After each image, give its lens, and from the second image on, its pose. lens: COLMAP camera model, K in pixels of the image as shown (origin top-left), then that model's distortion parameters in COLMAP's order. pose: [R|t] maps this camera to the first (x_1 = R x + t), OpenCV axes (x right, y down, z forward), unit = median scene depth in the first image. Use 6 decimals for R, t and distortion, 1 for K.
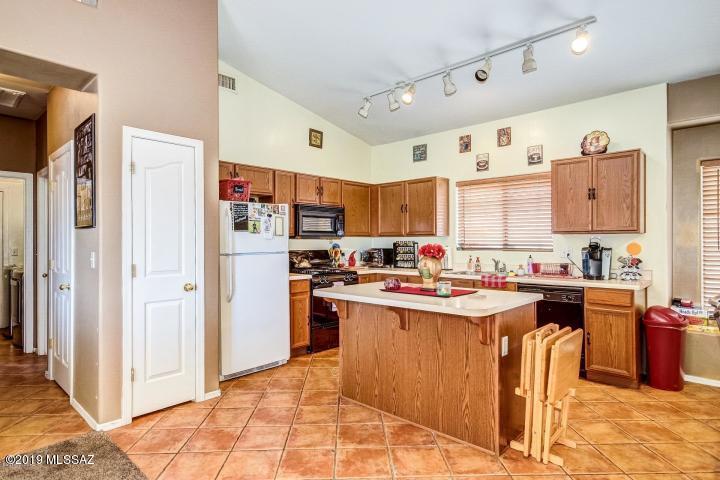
lens RADIAL K [[403.7, 0, 361.3], [0, 403.7, 239.8], [0, 0, 1]] dist [0.008245, 0.003553]
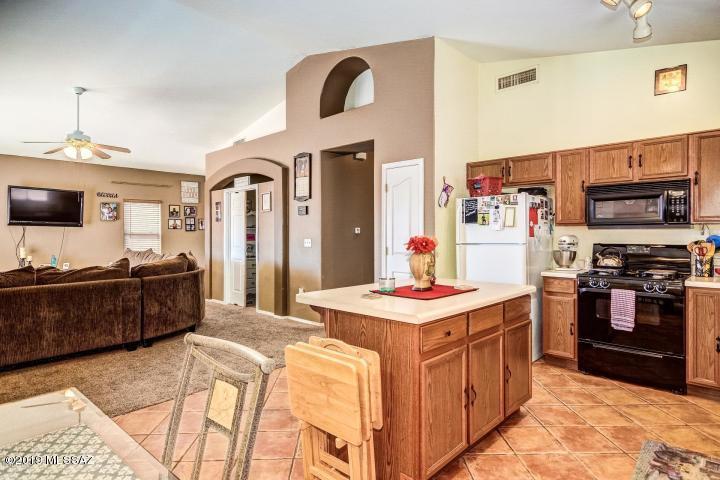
lens RADIAL K [[403.7, 0, 362.0], [0, 403.7, 237.5], [0, 0, 1]] dist [0.008245, 0.003553]
pose [[-0.004495, 0.011027, -0.999929, 0.796238], [0.007593, 0.999911, 0.010992, 0.002165], [0.999961, -0.007543, -0.004578, 0.676401]]
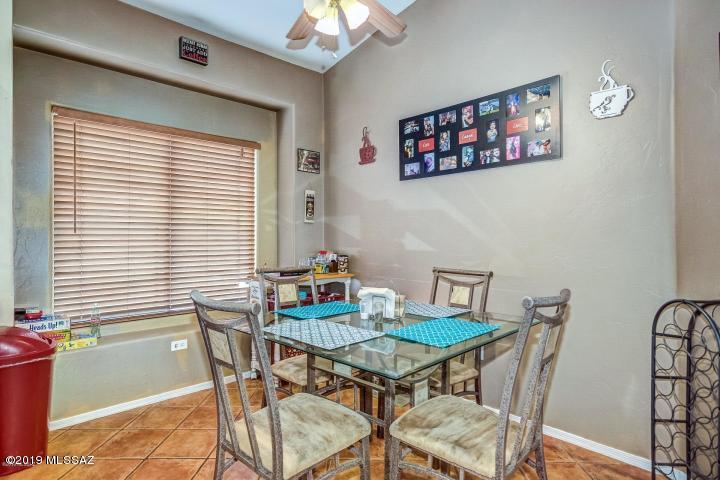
lens RADIAL K [[403.7, 0, 361.7], [0, 403.7, 237.2], [0, 0, 1]] dist [0.008245, 0.003553]
pose [[0.047848, 0.002823, 0.998851, 0.164412], [-0.003942, 0.999989, -0.002637, 0.031276], [-0.998847, -0.003811, 0.047858, 0.435787]]
